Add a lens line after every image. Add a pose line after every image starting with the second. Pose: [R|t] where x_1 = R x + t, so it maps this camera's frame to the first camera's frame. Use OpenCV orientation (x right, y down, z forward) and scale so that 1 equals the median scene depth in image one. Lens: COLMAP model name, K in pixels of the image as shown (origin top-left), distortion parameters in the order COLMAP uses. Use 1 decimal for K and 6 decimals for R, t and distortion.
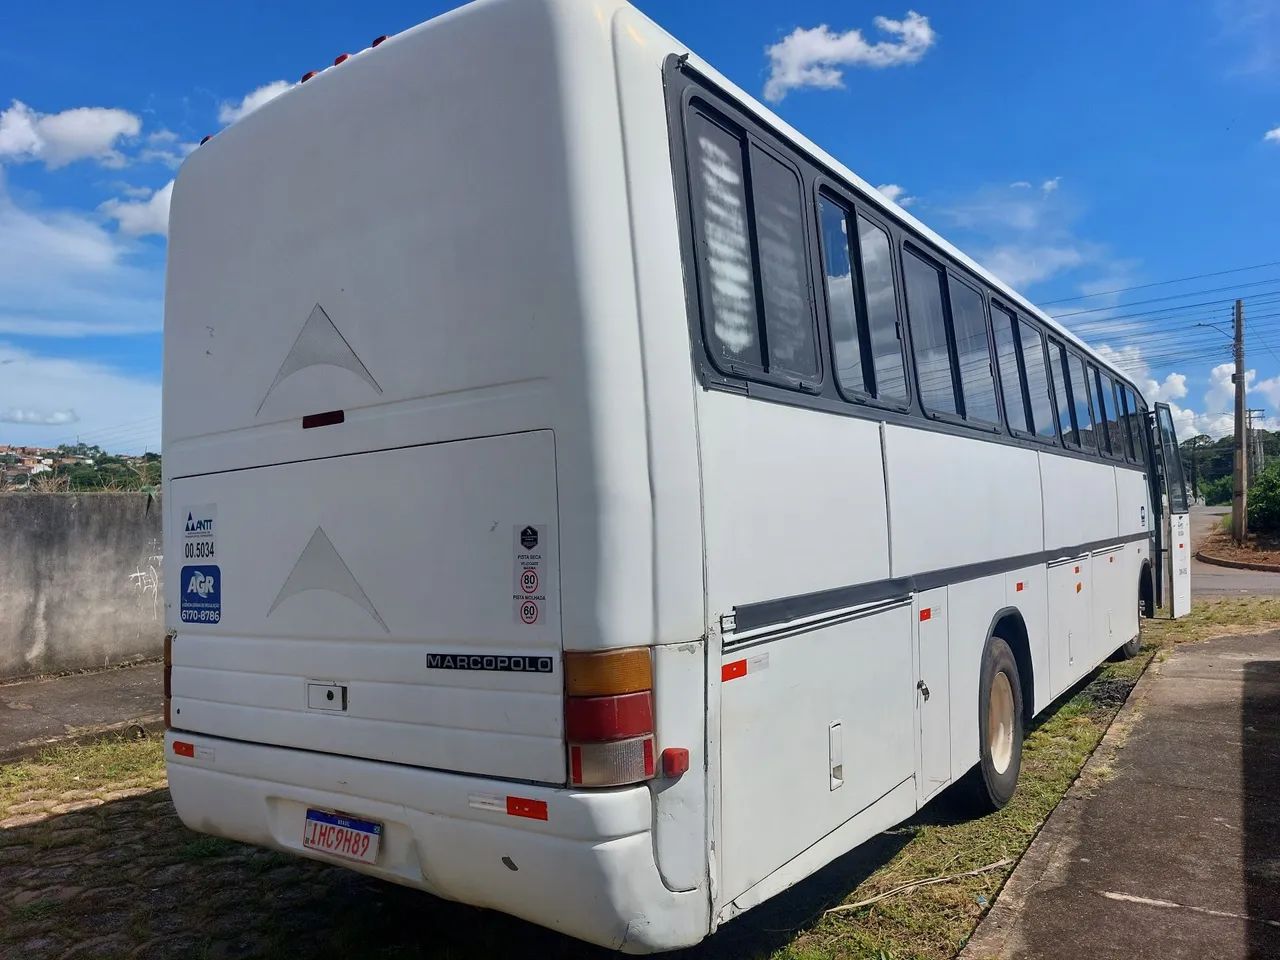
lens RADIAL K [[969.9, 0, 640.0], [0, 969.9, 480.0], [0, 0, 1]] dist [0.082383, -0.112380]
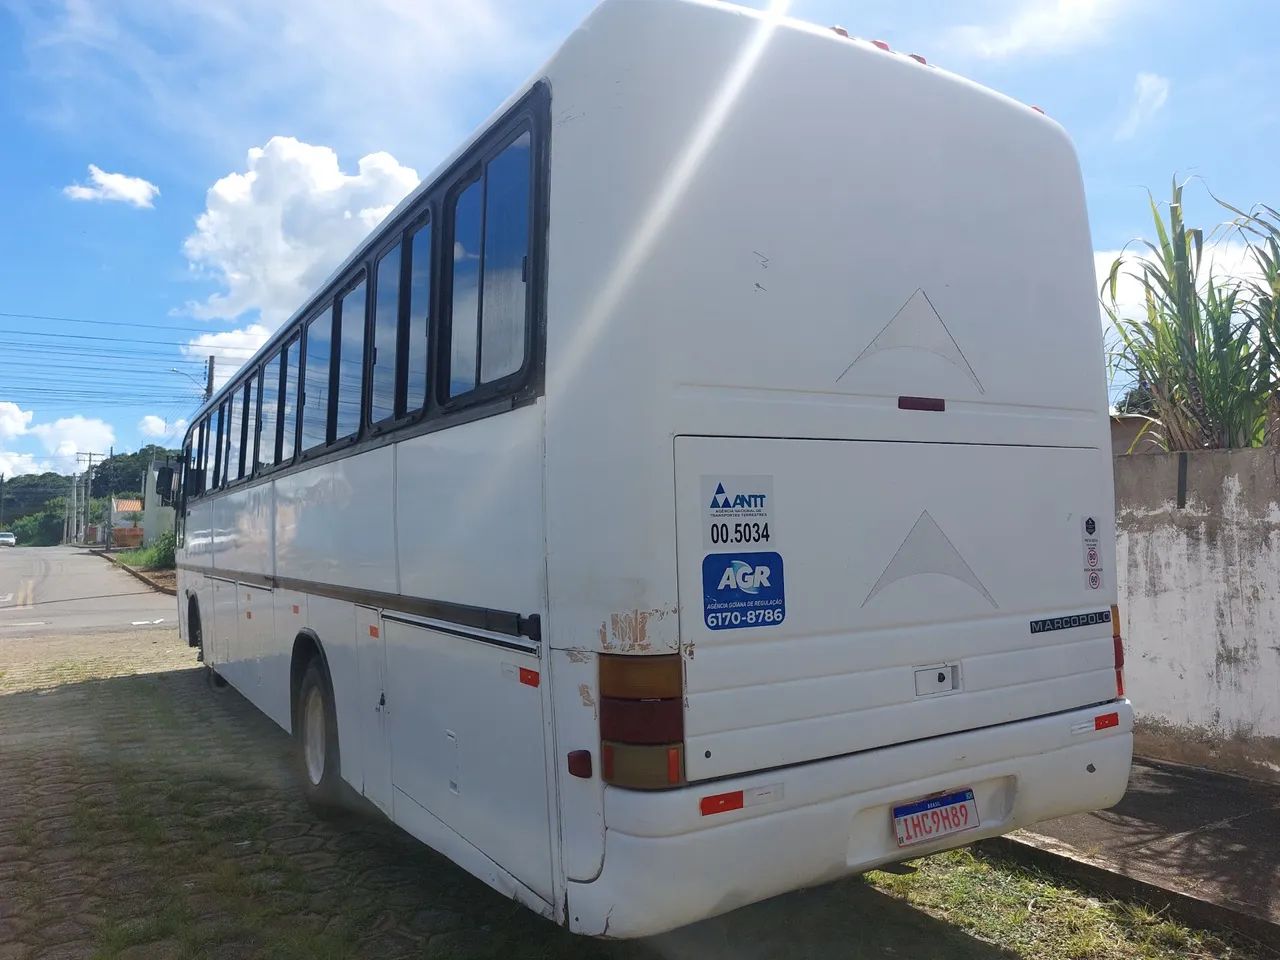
lens RADIAL K [[969.9, 0, 640.0], [0, 969.9, 480.0], [0, 0, 1]] dist [0.082383, -0.112380]
pose [[0.354928, 0.083989, 0.931113, -1.323347], [-0.040695, 0.996400, -0.074366, 0.099791], [-0.934007, -0.011498, 0.357069, 0.889825]]
